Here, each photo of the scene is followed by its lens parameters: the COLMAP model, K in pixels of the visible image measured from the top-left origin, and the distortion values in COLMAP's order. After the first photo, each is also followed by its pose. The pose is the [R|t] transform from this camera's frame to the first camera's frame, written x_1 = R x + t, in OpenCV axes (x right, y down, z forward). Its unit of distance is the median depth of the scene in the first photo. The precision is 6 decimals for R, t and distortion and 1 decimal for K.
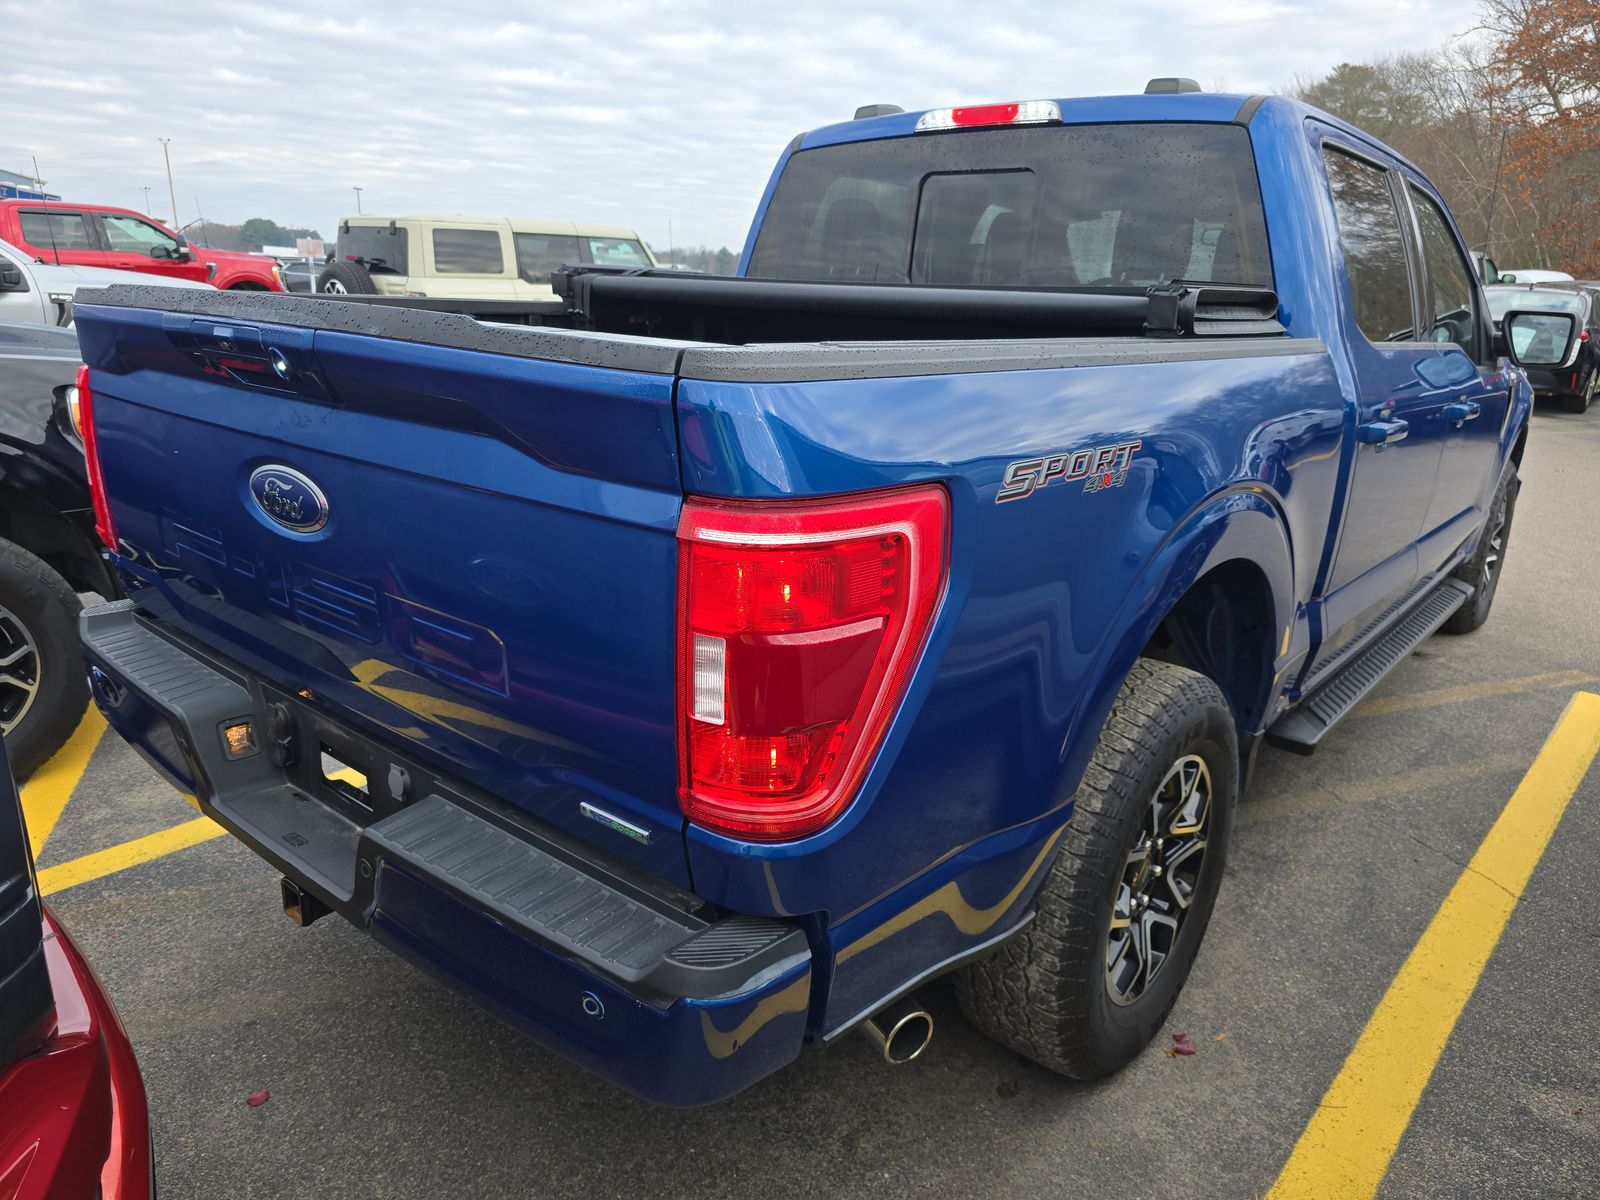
lens RADIAL K [[1069.1, 0, 800.0], [0, 1069.1, 600.0], [0, 0, 1]] dist [0.020877, -0.016779]
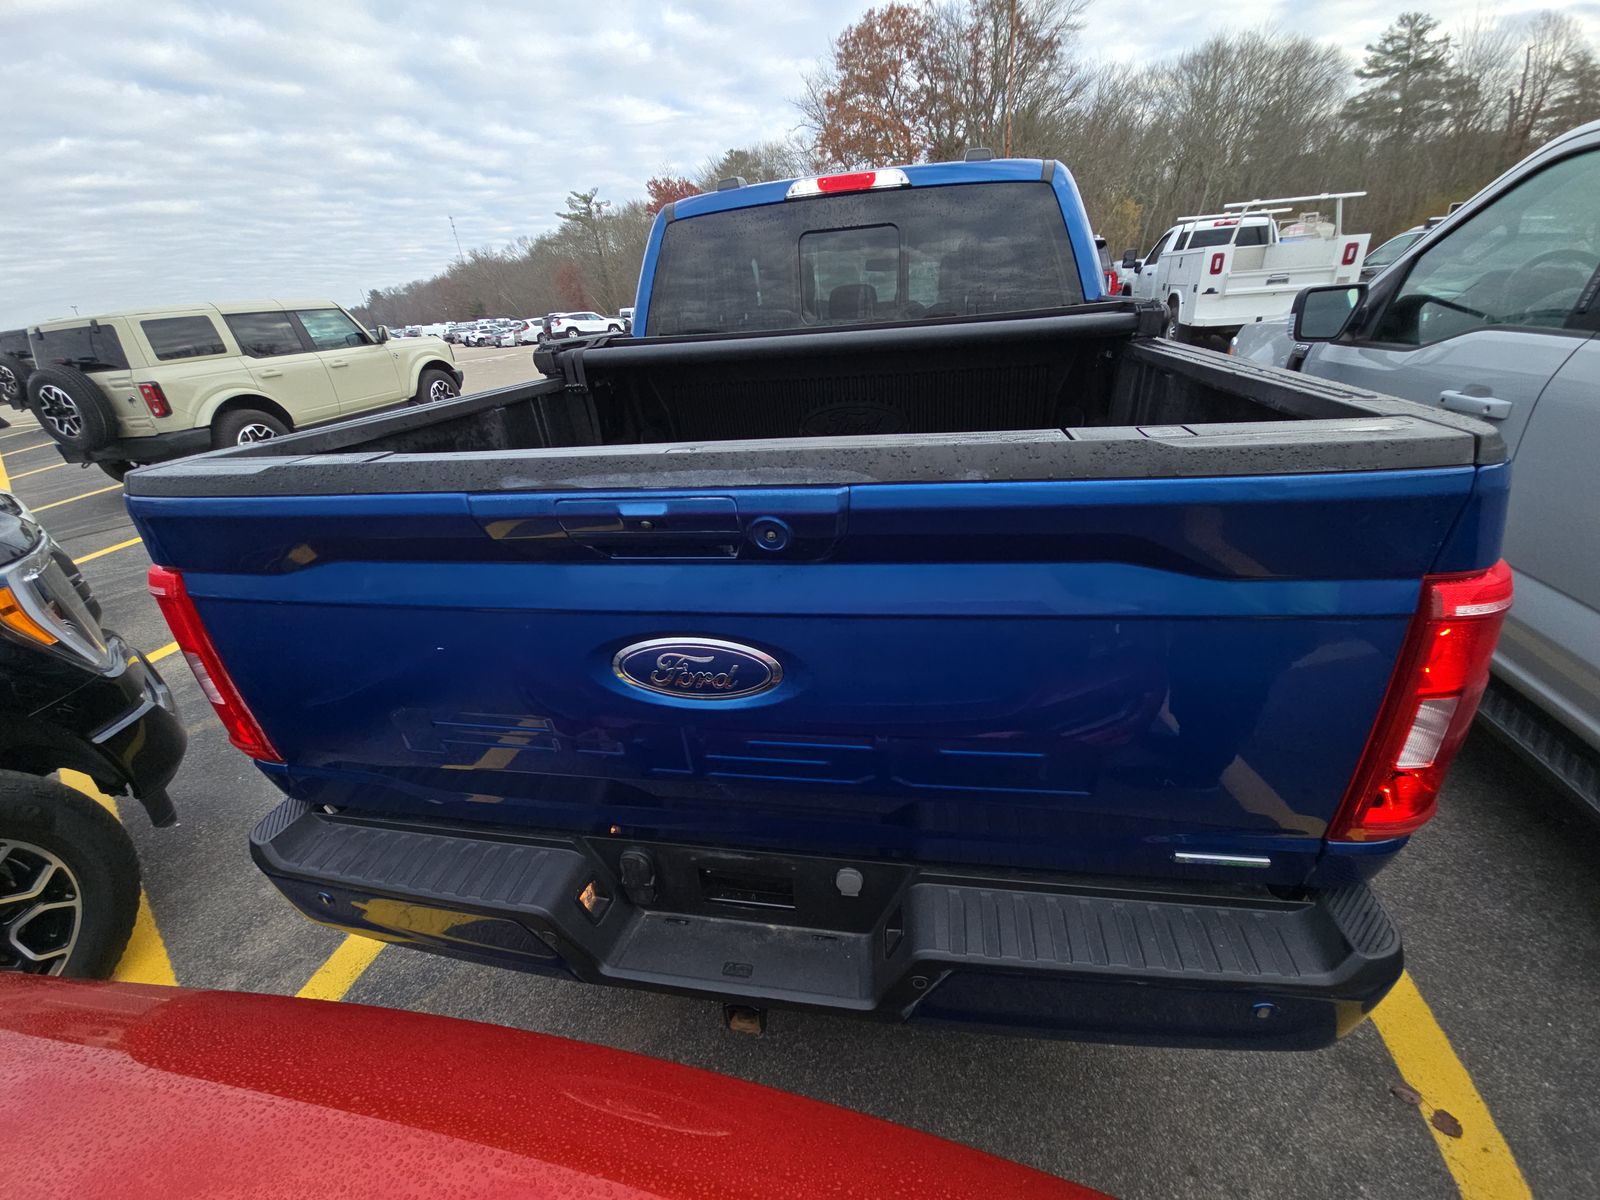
lens RADIAL K [[633.1, 0, 800.0], [0, 633.1, 600.0], [0, 0, 1]] dist [0.023080, -0.016075]
pose [[0.865180, -0.301317, 0.400838, -0.331499], [0.238455, 0.950391, 0.199739, -0.129656], [-0.441138, -0.077229, 0.894110, 0.275817]]
